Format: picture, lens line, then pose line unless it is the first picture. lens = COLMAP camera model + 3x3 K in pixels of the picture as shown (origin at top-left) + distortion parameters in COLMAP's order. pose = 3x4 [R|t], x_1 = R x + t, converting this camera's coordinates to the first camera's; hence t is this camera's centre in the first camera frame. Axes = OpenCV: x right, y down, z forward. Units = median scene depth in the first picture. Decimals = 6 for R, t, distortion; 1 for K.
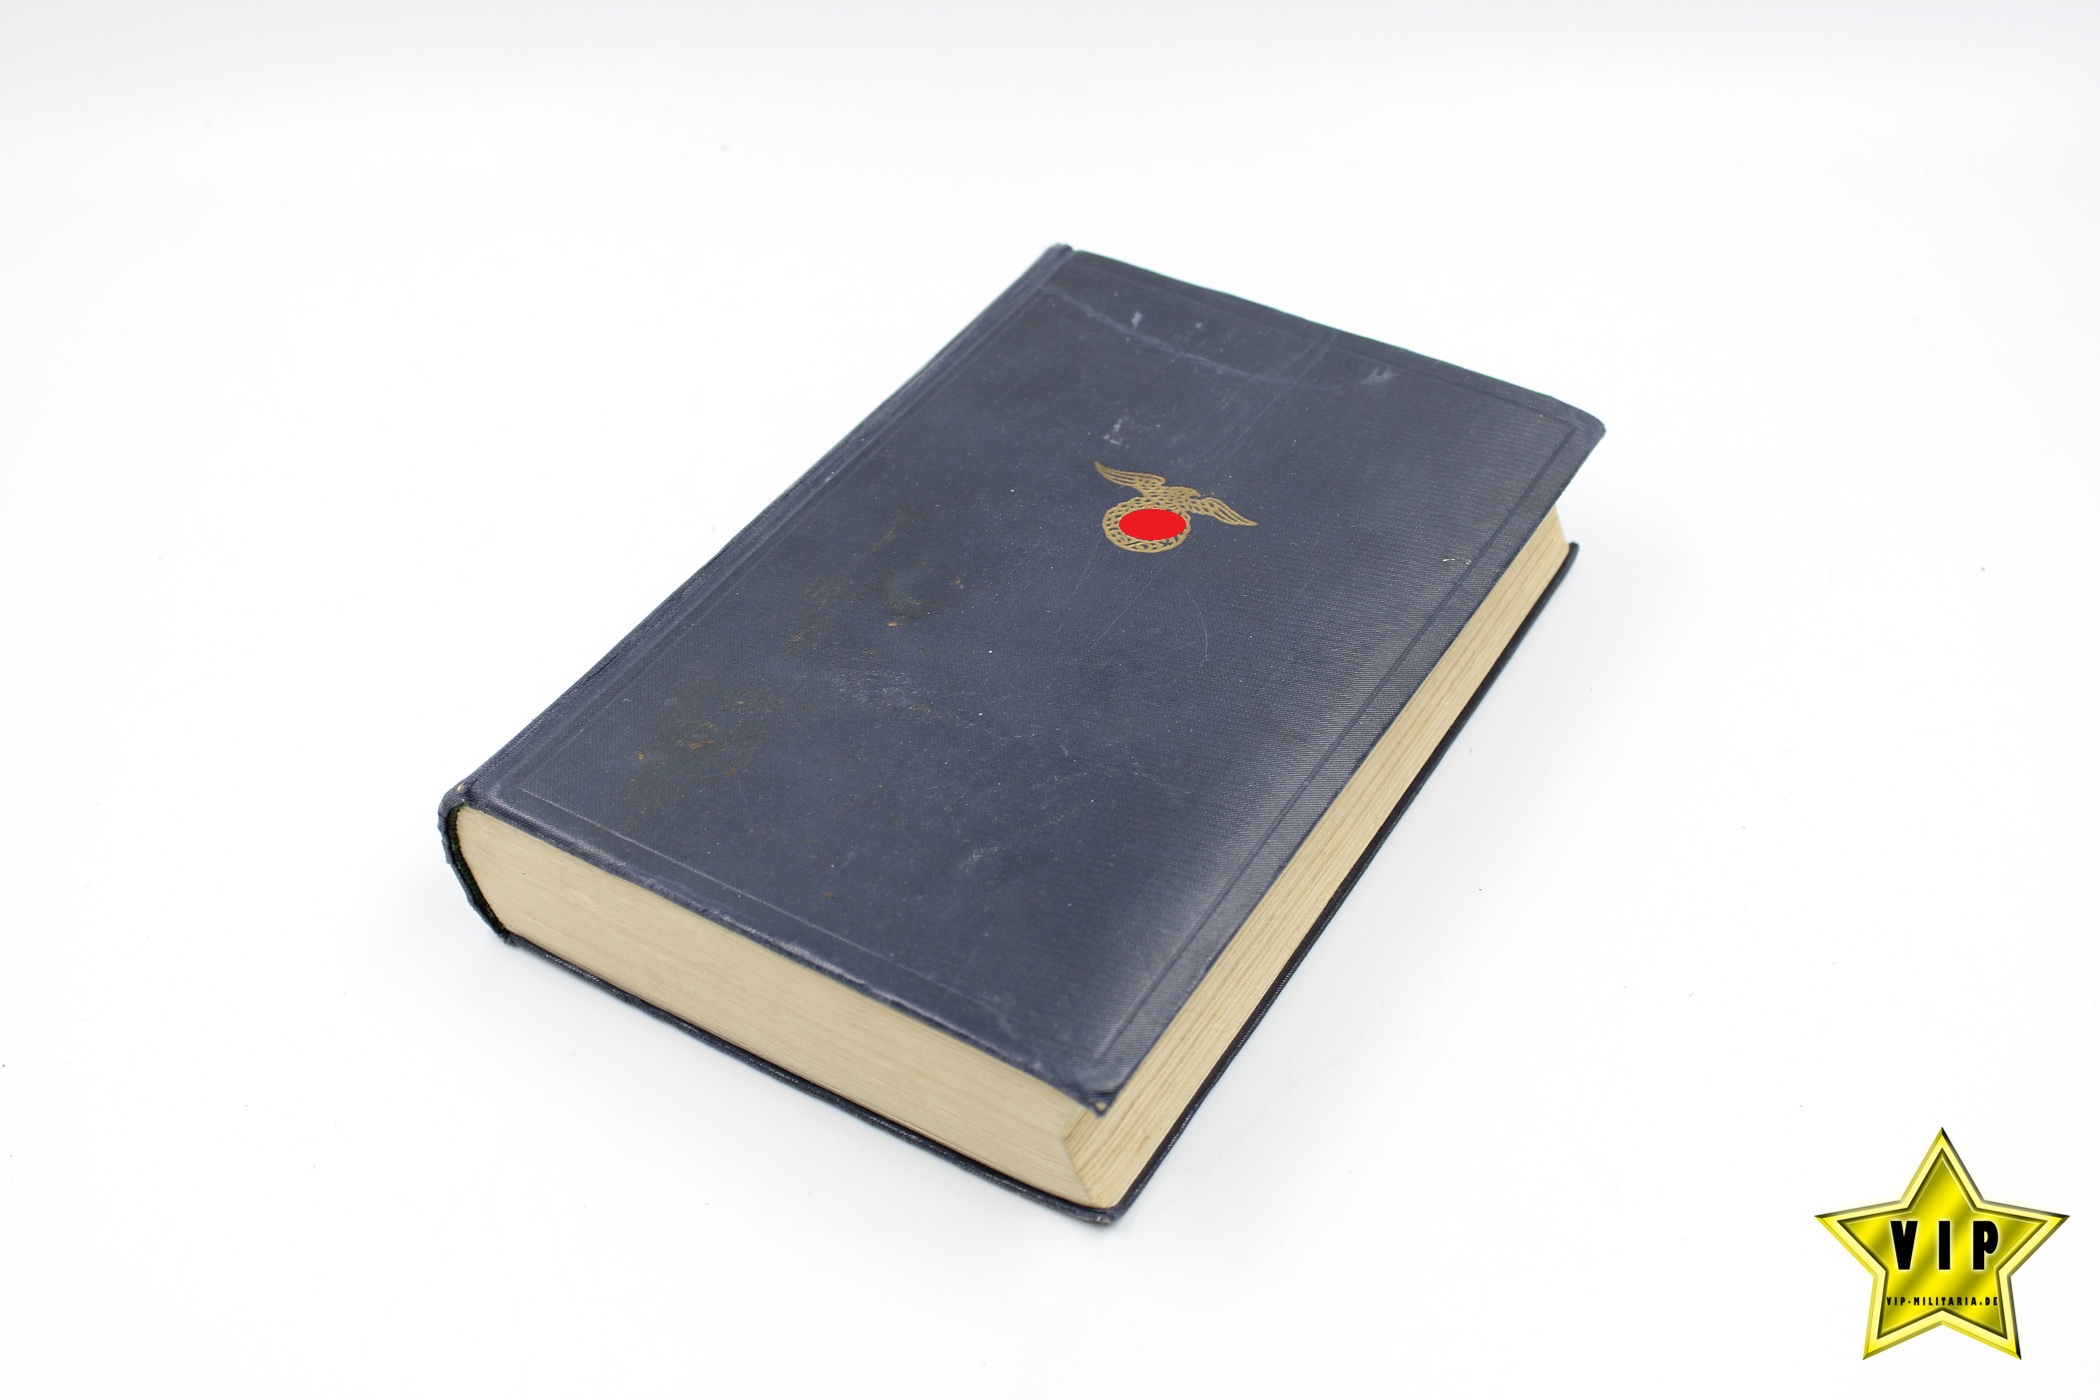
lens RADIAL K [[2774.6, 0, 1050.9], [0, 2774.6, 700.2], [0, 0, 1]] dist [0.023246, 0.000000]
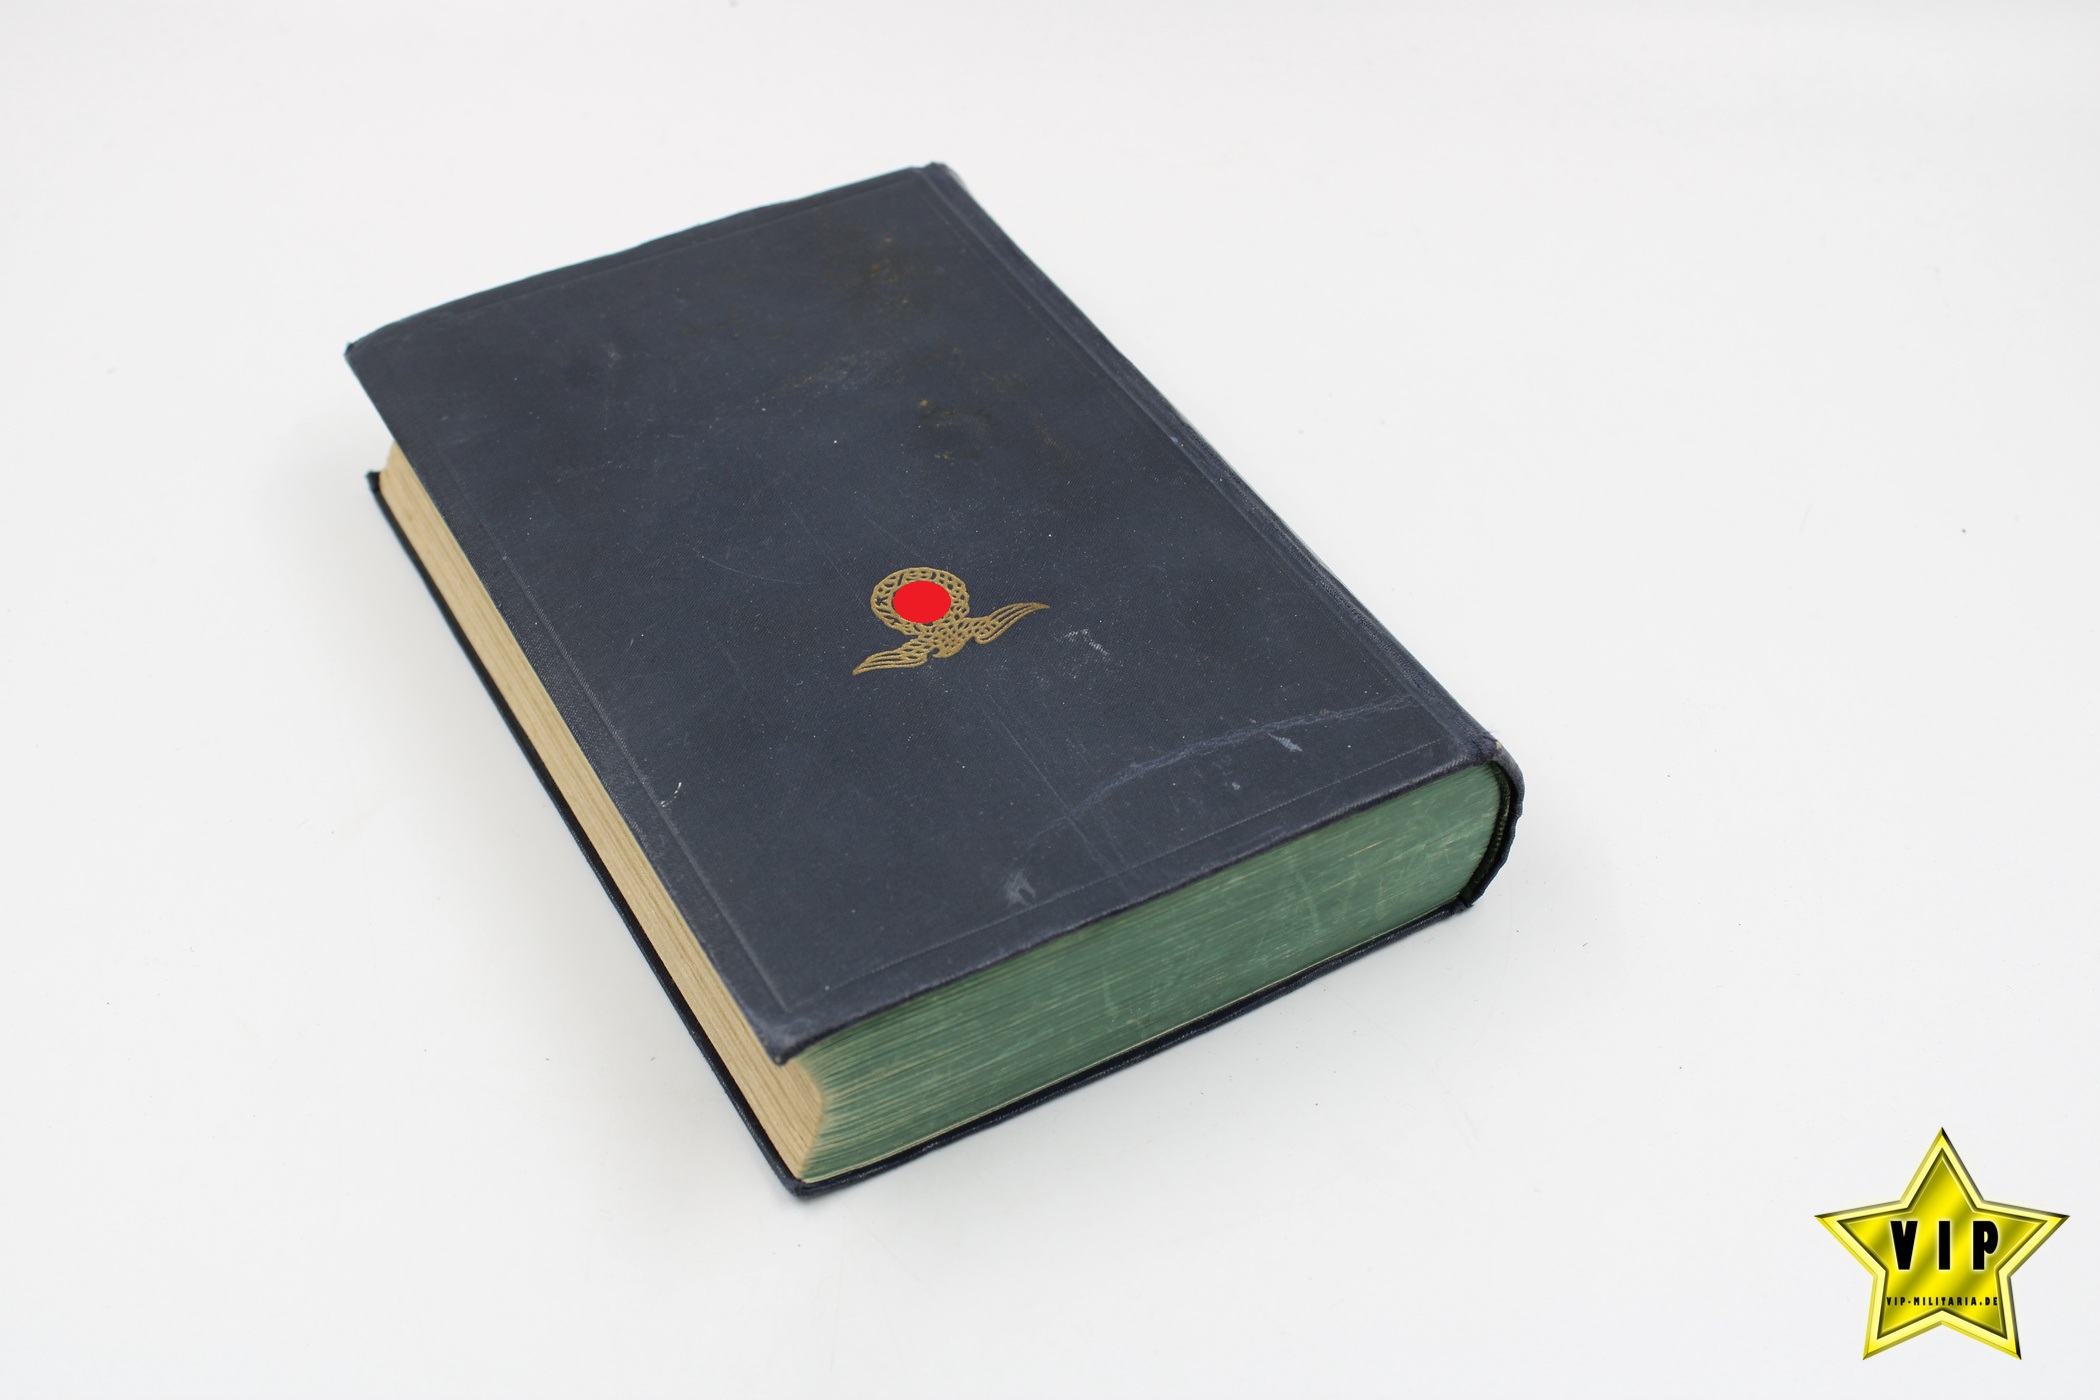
lens RADIAL K [[2728.5, 0, 1049.9], [0, 2728.5, 699.5], [0, 0, 1]] dist [-0.007555, 0.000000]
pose [[-0.511342, 0.583623, -0.630804, 0.572596], [-0.571575, 0.317168, 0.756774, -0.724923], [0.641742, 0.747522, 0.171403, 0.886309]]
